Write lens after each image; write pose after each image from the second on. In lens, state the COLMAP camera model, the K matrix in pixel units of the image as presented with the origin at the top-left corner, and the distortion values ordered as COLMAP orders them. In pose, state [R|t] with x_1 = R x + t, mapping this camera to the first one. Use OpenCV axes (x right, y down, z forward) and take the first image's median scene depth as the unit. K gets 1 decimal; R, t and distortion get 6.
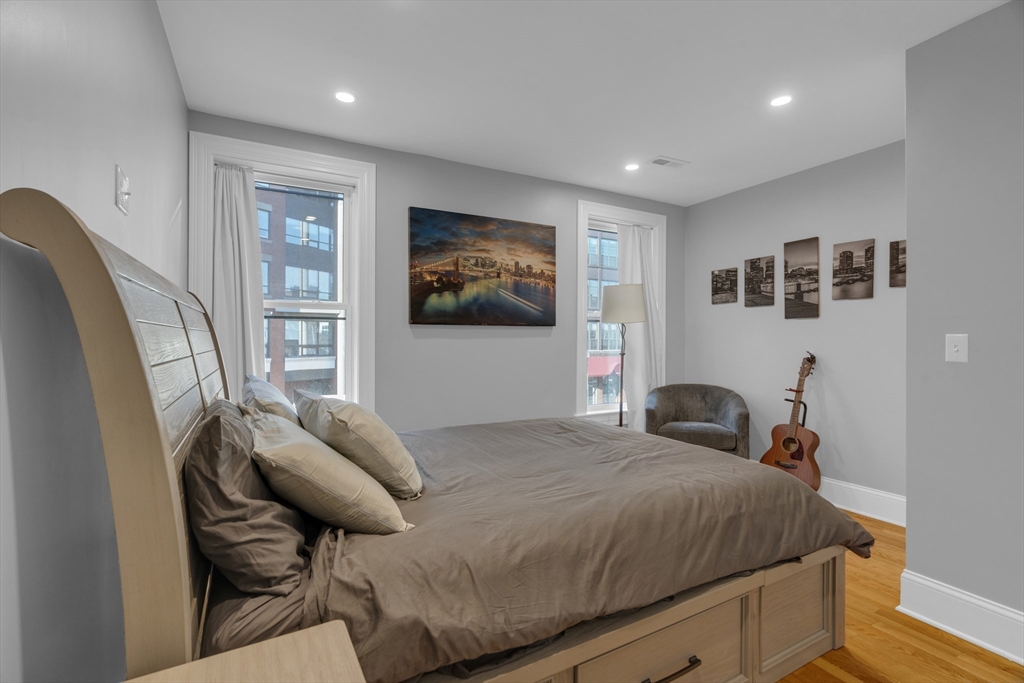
lens RADIAL K [[463.1, 0, 507.5], [0, 463.1, 341.0], [0, 0, 1]] dist [-0.009756, 0.004559]
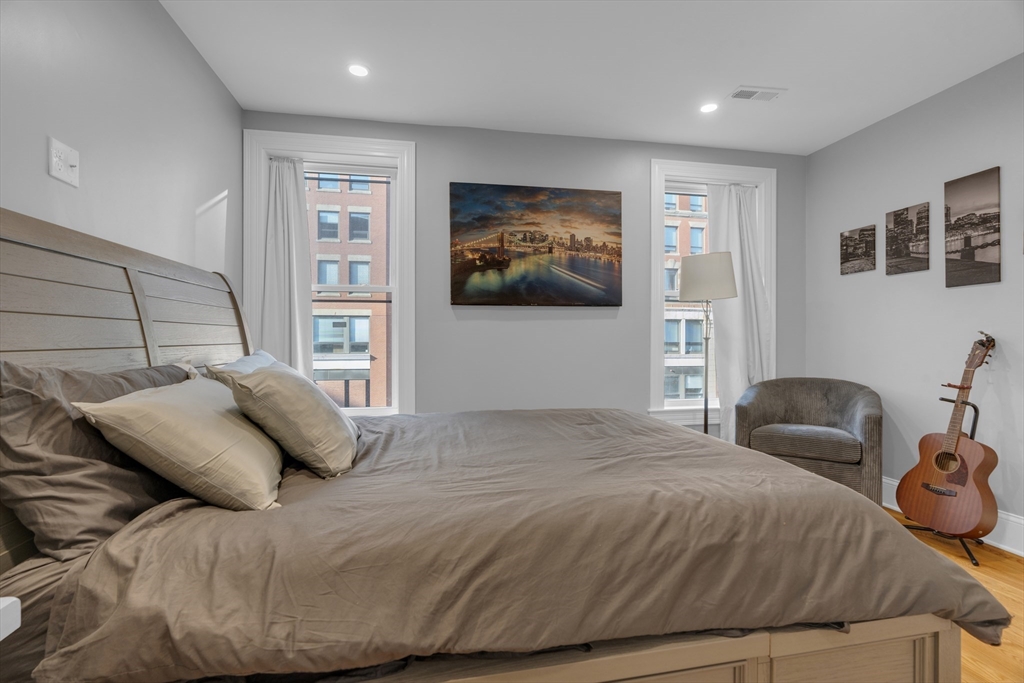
lens RADIAL K [[463.1, 0, 510.7], [0, 463.1, 340.7], [0, 0, 1]] dist [-0.009756, 0.004559]
pose [[0.952876, -0.002595, -0.303349, 0.183515], [0.002807, 0.999996, 0.000262, 0.034714], [0.303347, -0.001101, 0.952879, 0.117110]]
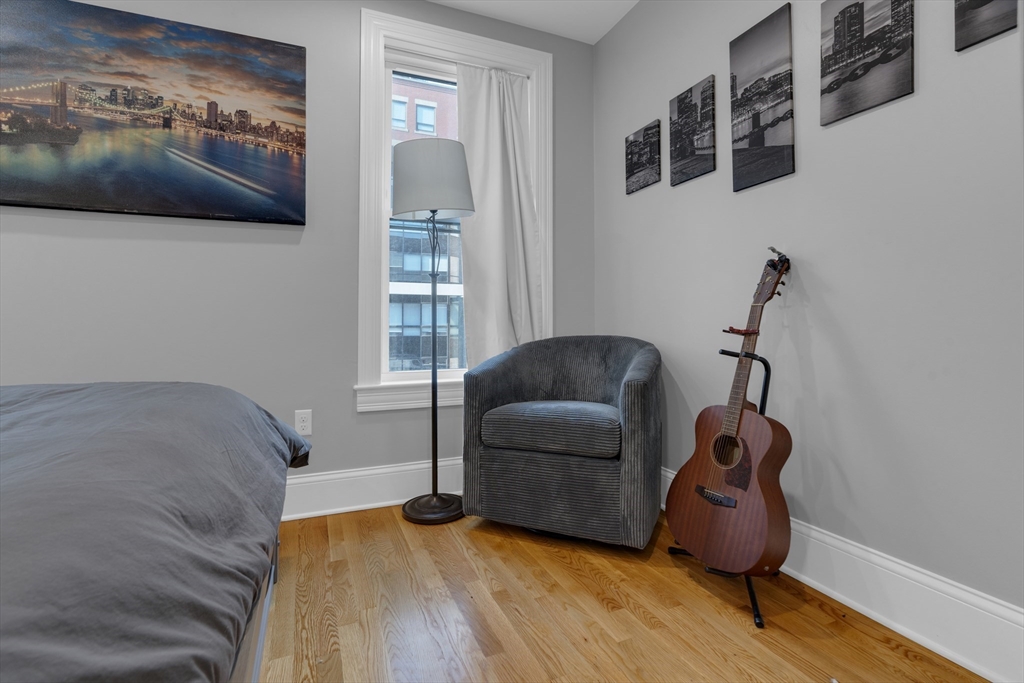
lens RADIAL K [[463.1, 0, 513.5], [0, 463.1, 317.9], [0, 0, 1]] dist [-0.009756, 0.004559]
pose [[0.994498, -0.009296, -0.104338, 0.445335], [0.007102, 0.999746, -0.021379, 0.101837], [0.104510, 0.020520, 0.994312, 0.520363]]
